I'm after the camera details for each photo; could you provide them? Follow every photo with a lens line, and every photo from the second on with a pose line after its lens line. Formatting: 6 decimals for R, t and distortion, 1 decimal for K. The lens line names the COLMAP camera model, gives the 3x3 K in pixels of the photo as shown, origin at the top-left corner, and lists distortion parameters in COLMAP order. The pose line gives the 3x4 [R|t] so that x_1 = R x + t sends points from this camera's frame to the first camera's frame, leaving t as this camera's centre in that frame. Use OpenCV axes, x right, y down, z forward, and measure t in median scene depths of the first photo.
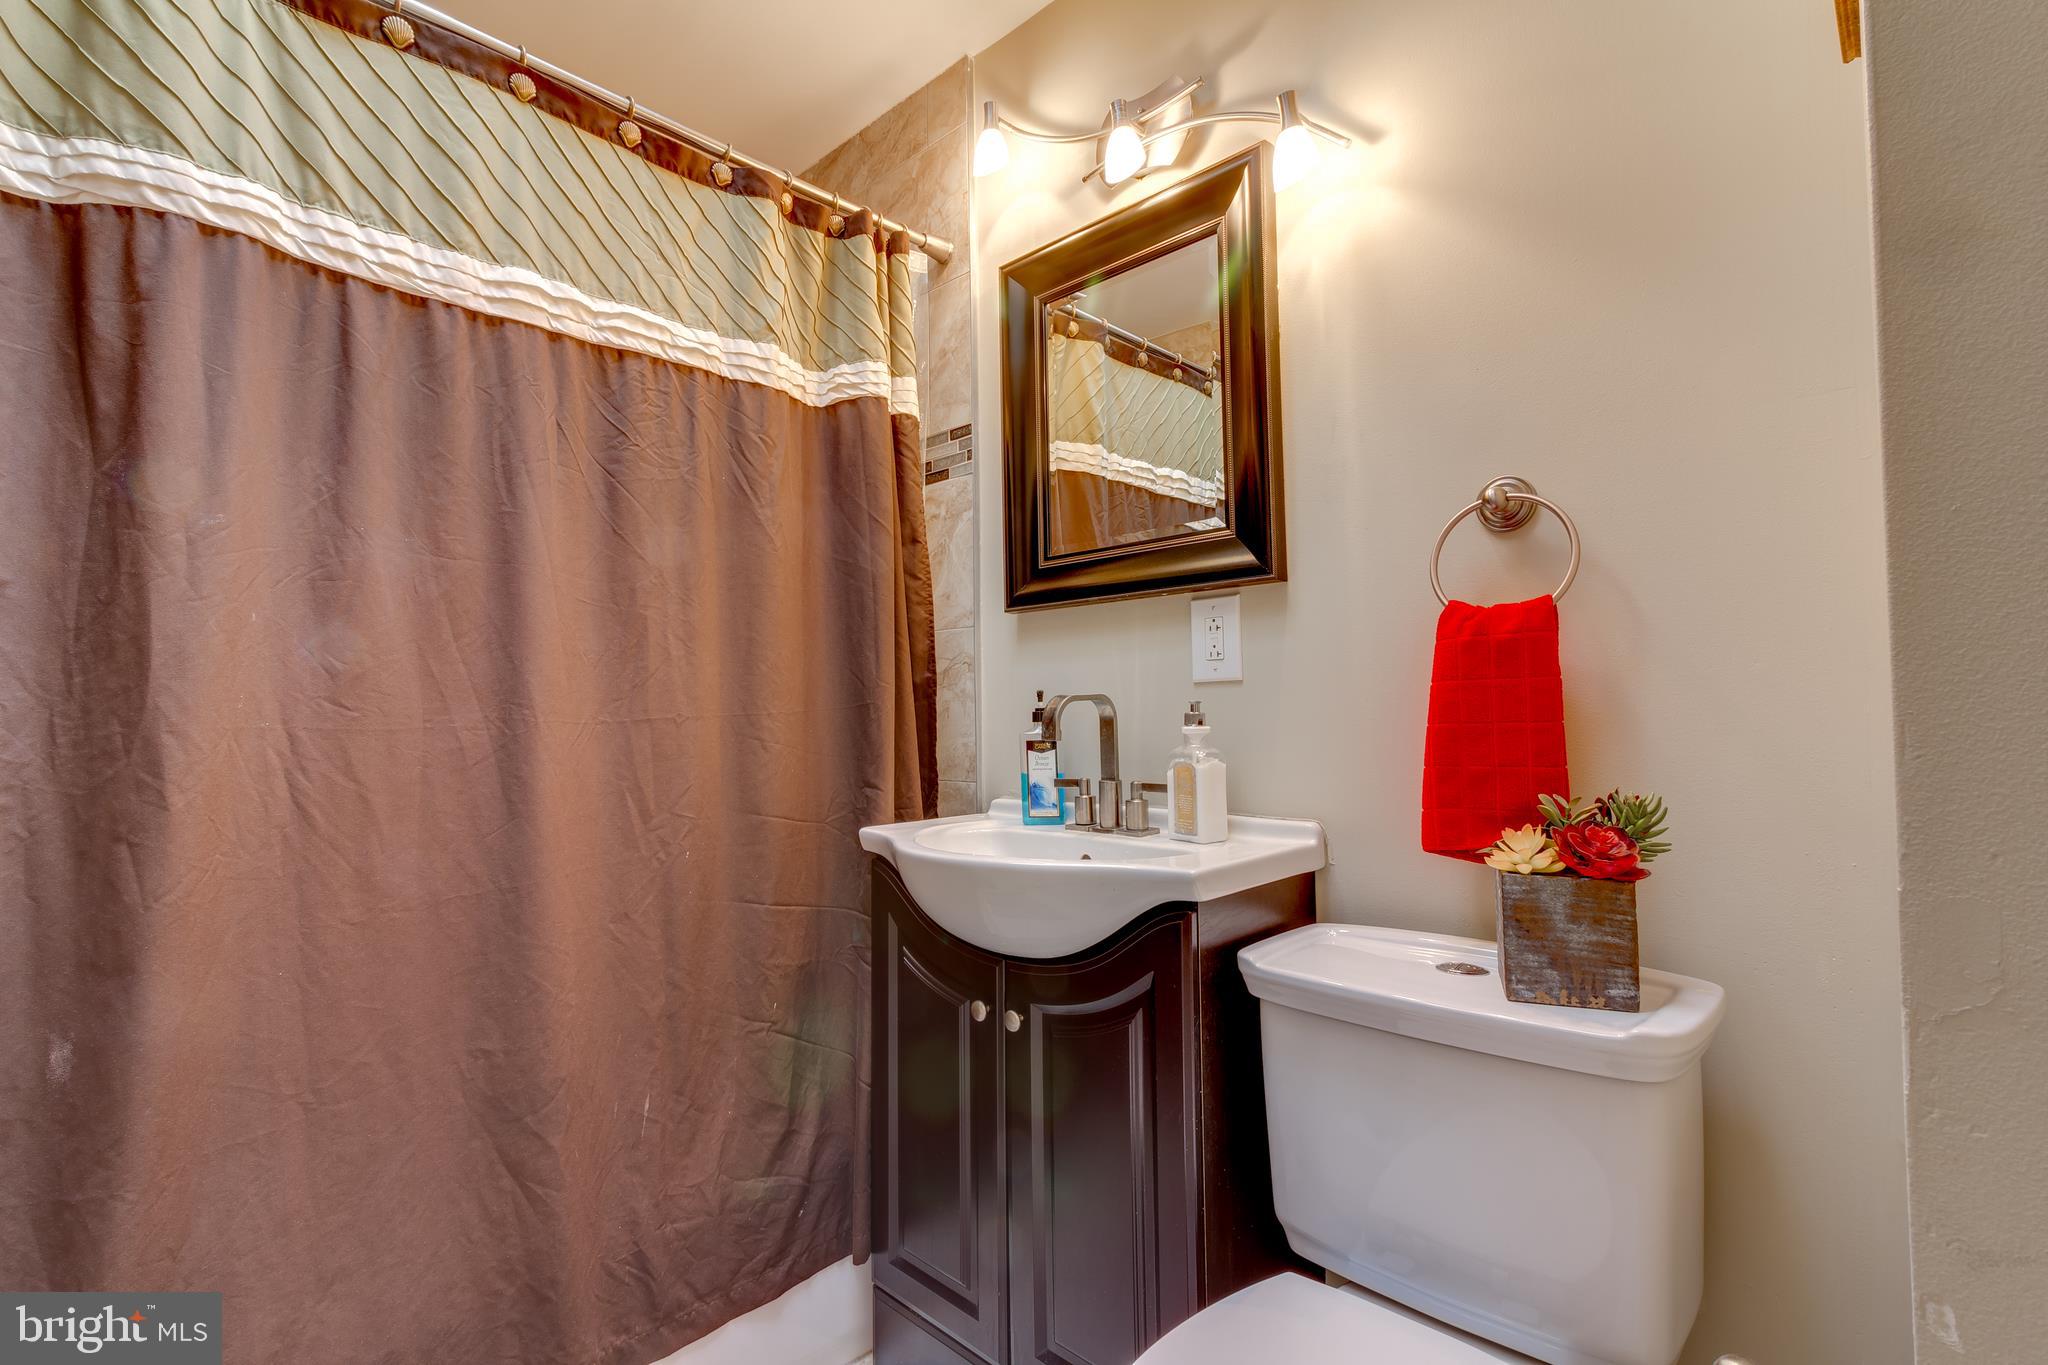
lens RADIAL K [[944.1, 0, 1020.3], [0, 944.1, 672.2], [0, 0, 1]] dist [0.006496, 0.000478]
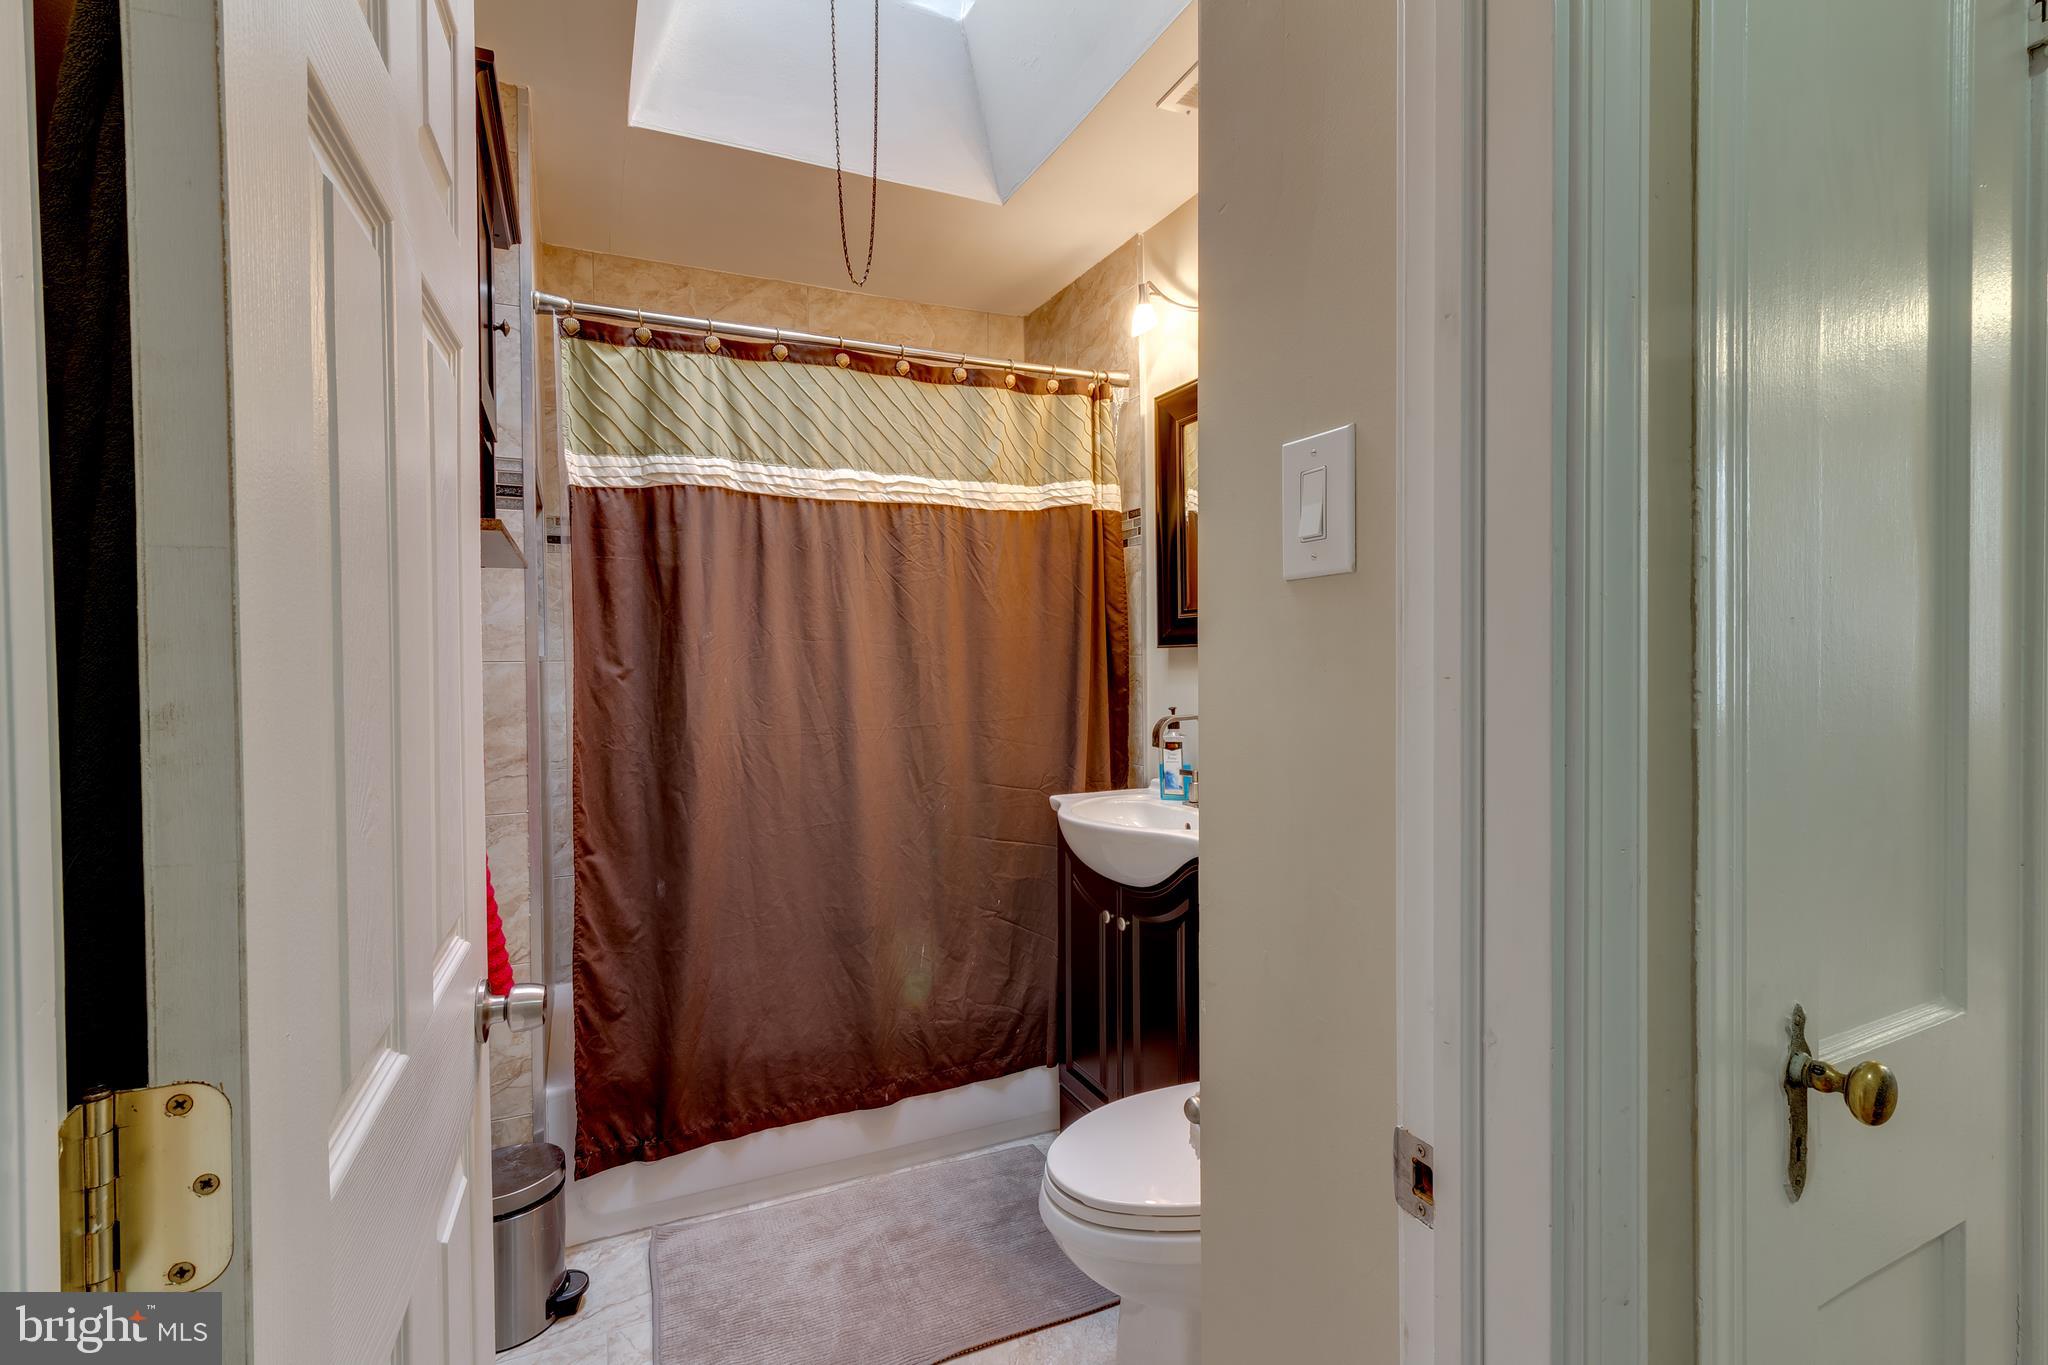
lens RADIAL K [[944.1, 0, 1020.3], [0, 944.1, 672.2], [0, 0, 1]] dist [0.006496, 0.000478]
pose [[0.934459, 0.008053, -0.355981, 0.401611], [0.013878, 0.998161, 0.059010, -0.154654], [0.355801, -0.060083, 0.932628, -0.530675]]
